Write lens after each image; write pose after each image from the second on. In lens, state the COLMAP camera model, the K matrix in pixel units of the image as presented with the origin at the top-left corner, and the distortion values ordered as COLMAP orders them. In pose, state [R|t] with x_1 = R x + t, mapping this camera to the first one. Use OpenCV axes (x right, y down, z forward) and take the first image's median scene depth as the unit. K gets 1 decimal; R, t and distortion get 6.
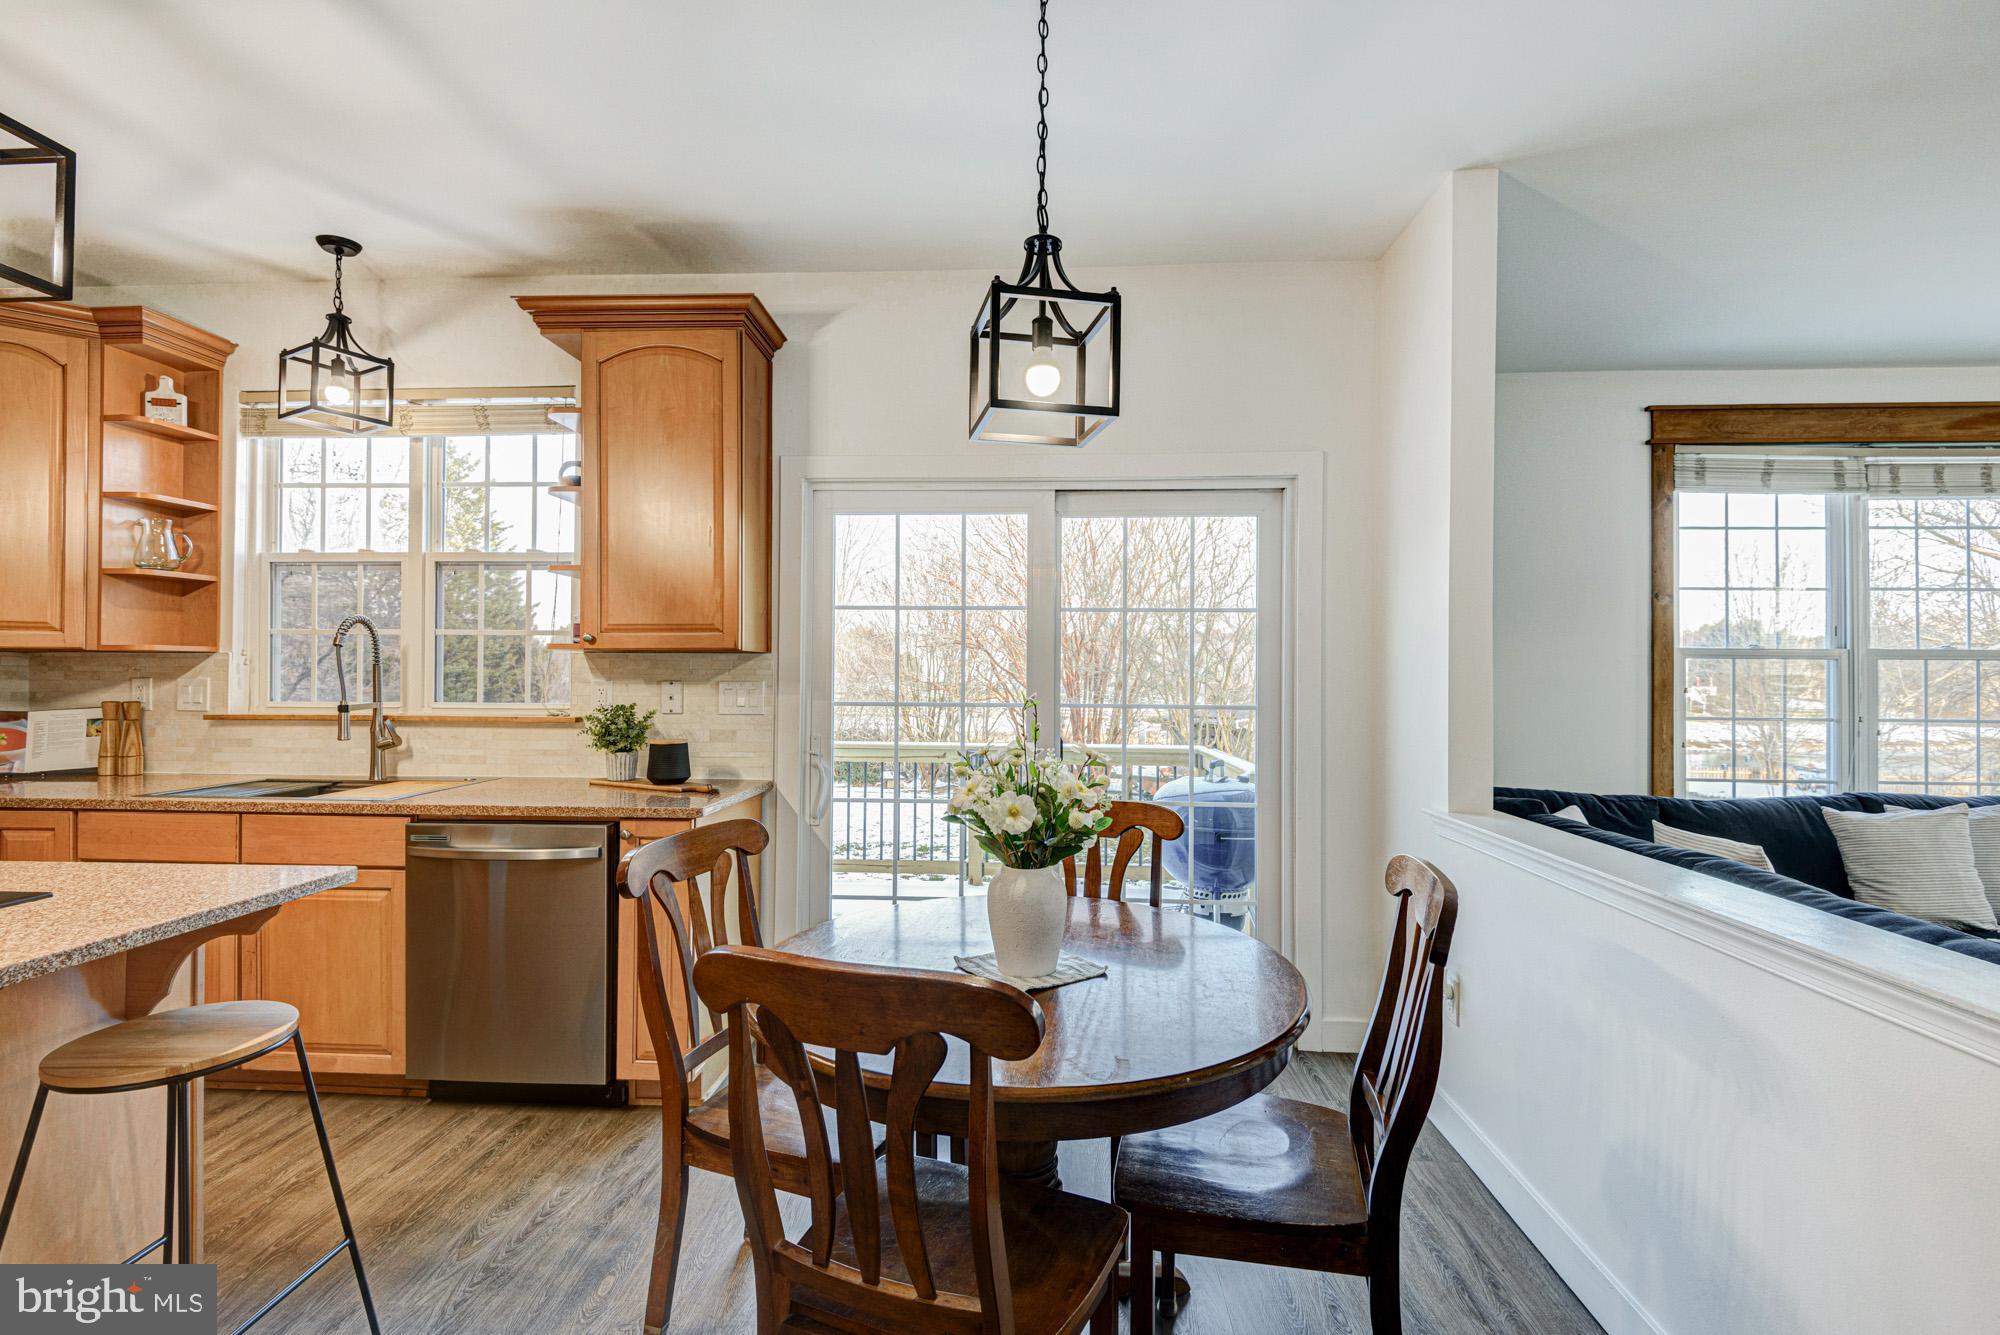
lens RADIAL K [[925.0, 0, 1019.7], [0, 925.0, 669.2], [0, 0, 1]] dist [-0.002389, -0.000969]
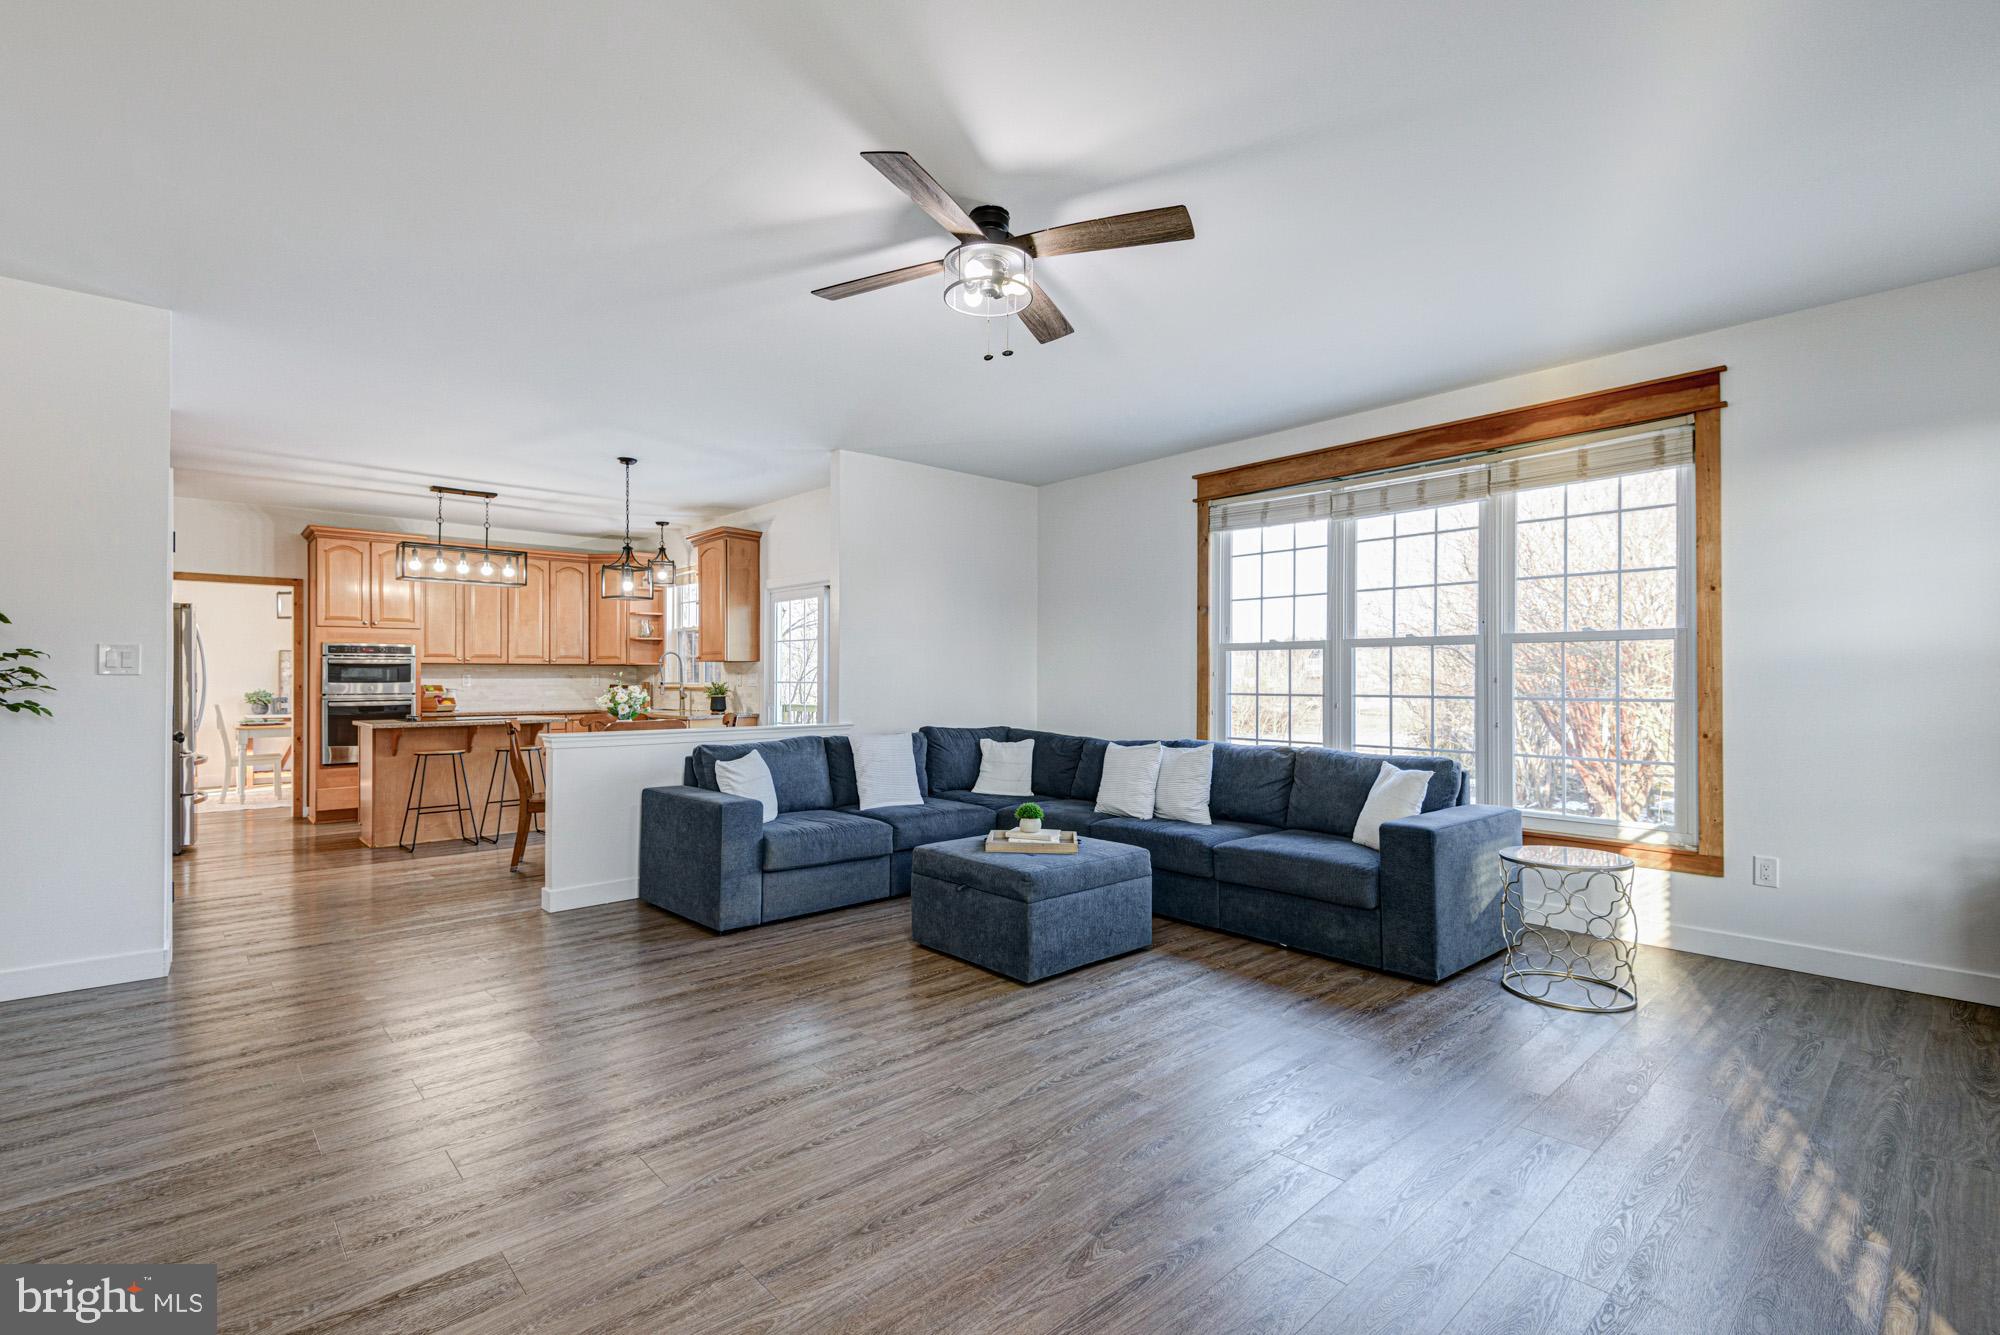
lens RADIAL K [[907.0, 0, 1013.8], [0, 907.0, 681.7], [0, 0, 1]] dist [0.017499, -0.009602]
pose [[0.713182, -0.003438, -0.700970, 1.873732], [0.007775, 0.999965, 0.003006, 0.037260], [0.700936, -0.007594, 0.713184, -0.266559]]
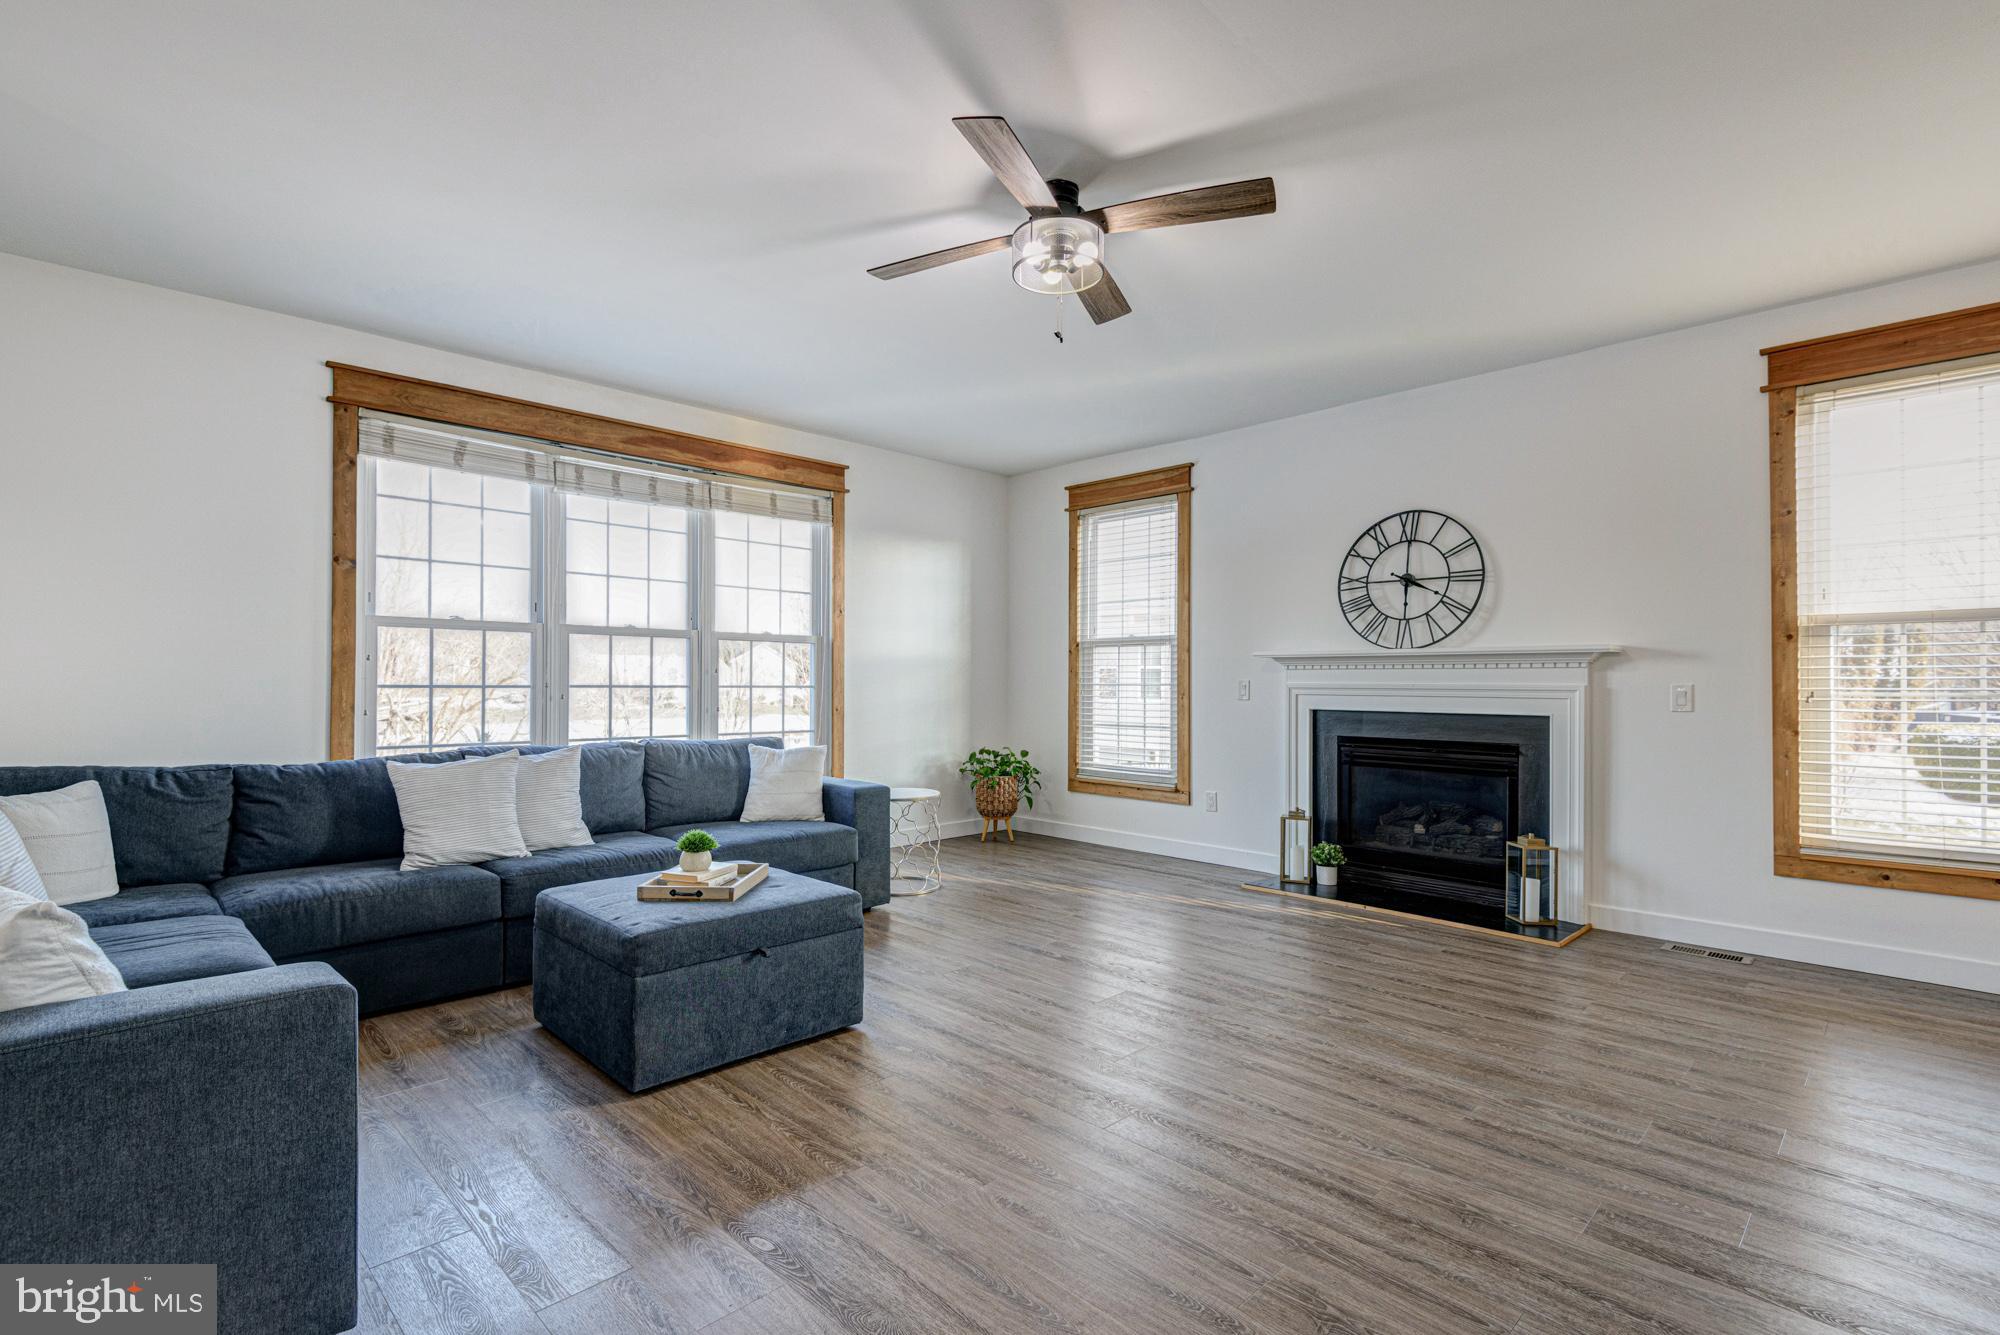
lens RADIAL K [[919.0, 0, 983.9], [0, 919.0, 676.0], [0, 0, 1]] dist [0.003444, -0.000154]
pose [[0.684790, 0.007010, 0.728707, 0.573360], [-0.007495, 0.999969, -0.002576, 0.053020], [-0.728702, -0.003698, 0.684821, -0.205983]]
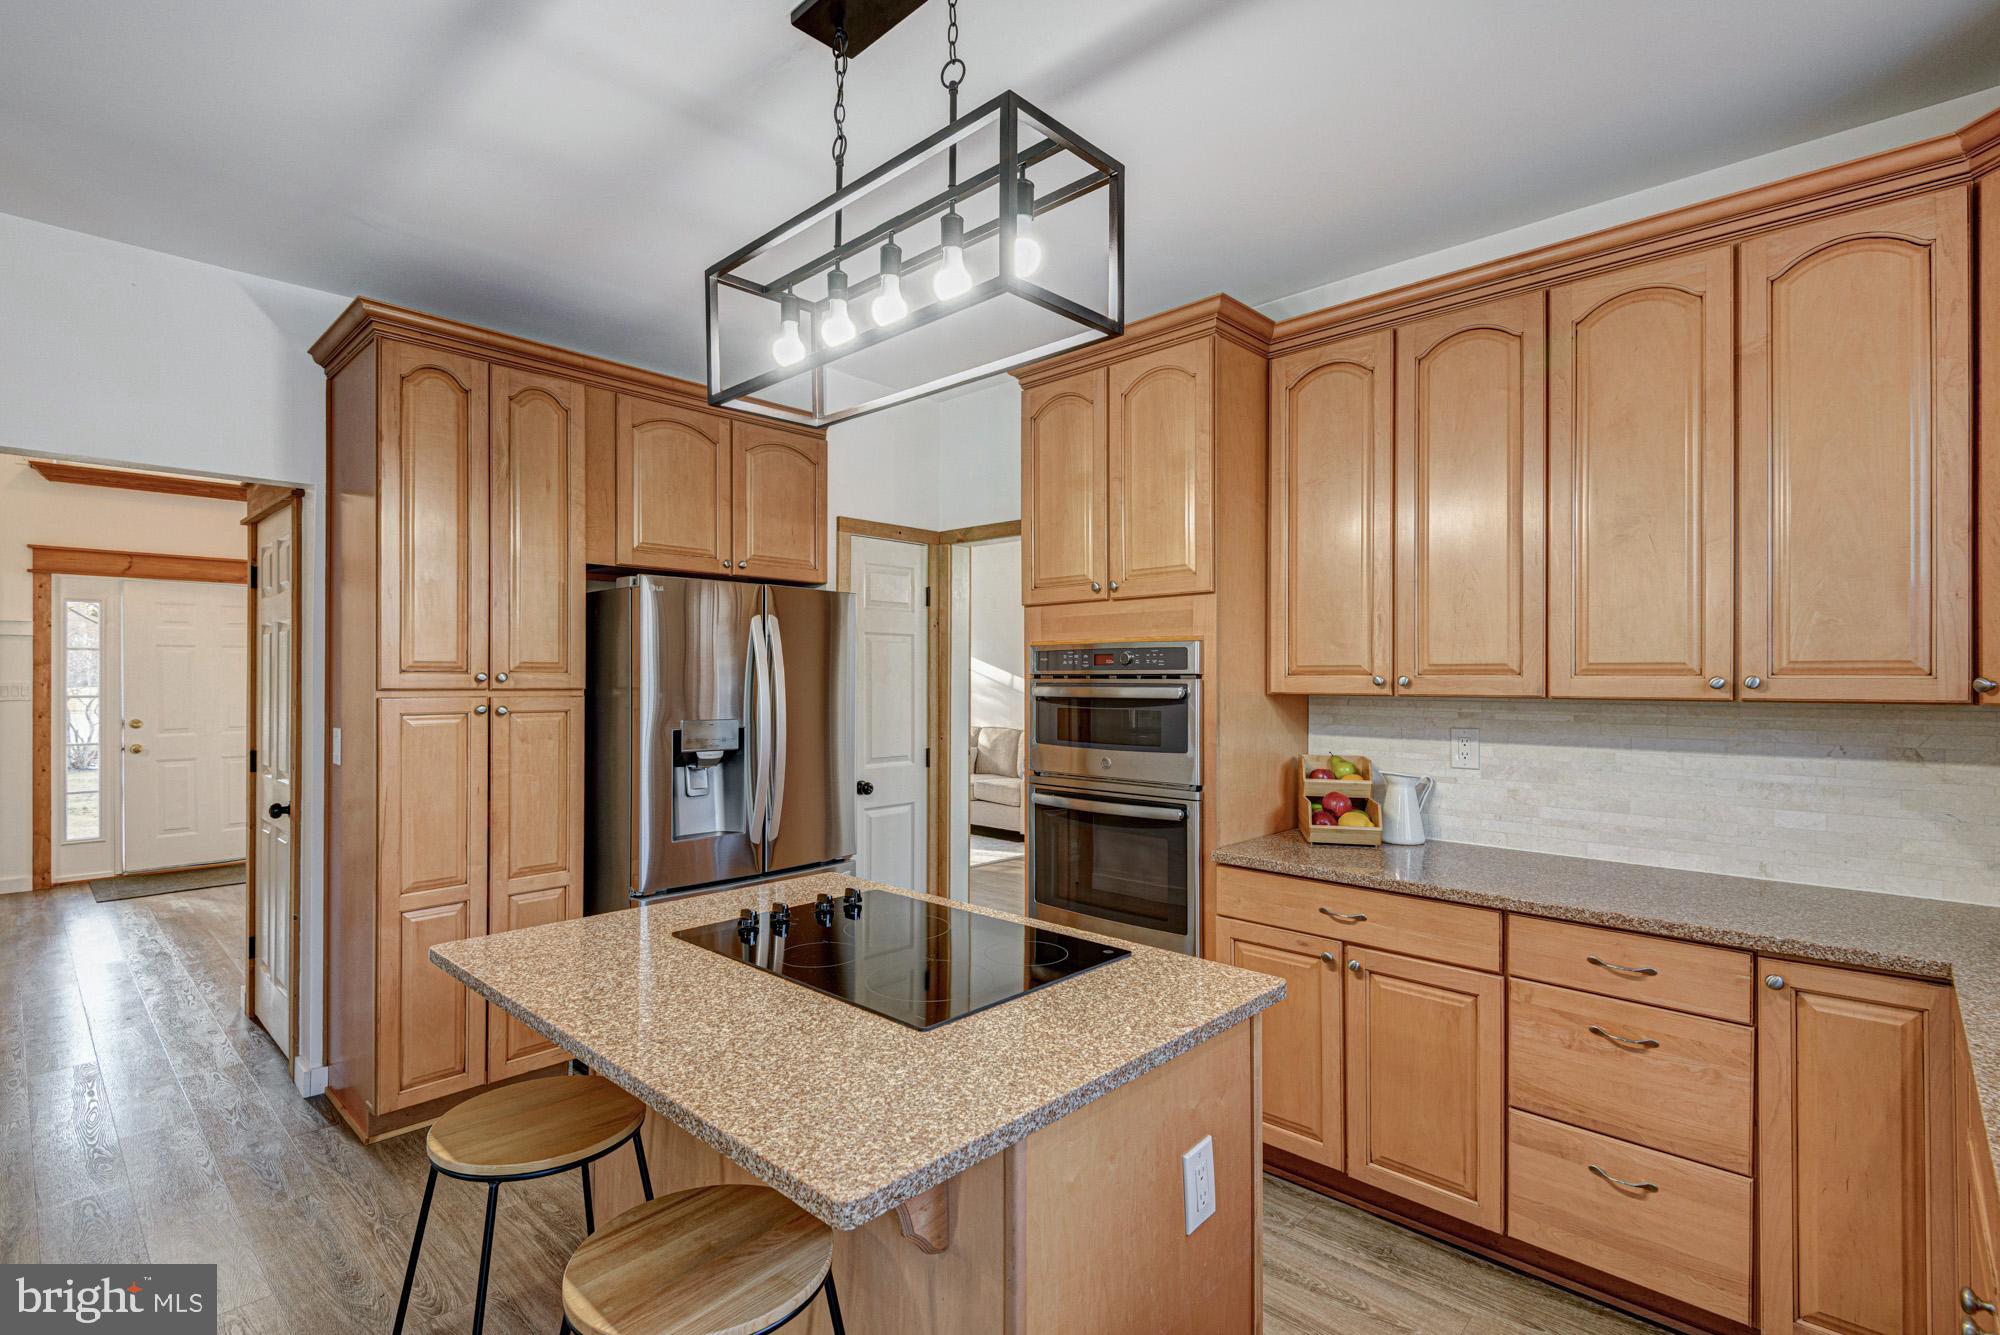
lens RADIAL K [[886.1, 0, 1000.0], [0, 886.1, 667.5], [0, 0, 1]] dist [0.030263, -0.019785]
pose [[-0.668441, -0.011383, -0.743678, -0.250988], [-0.001835, 0.999905, -0.013656, -0.030941], [0.743763, -0.007763, -0.668399, 0.740992]]
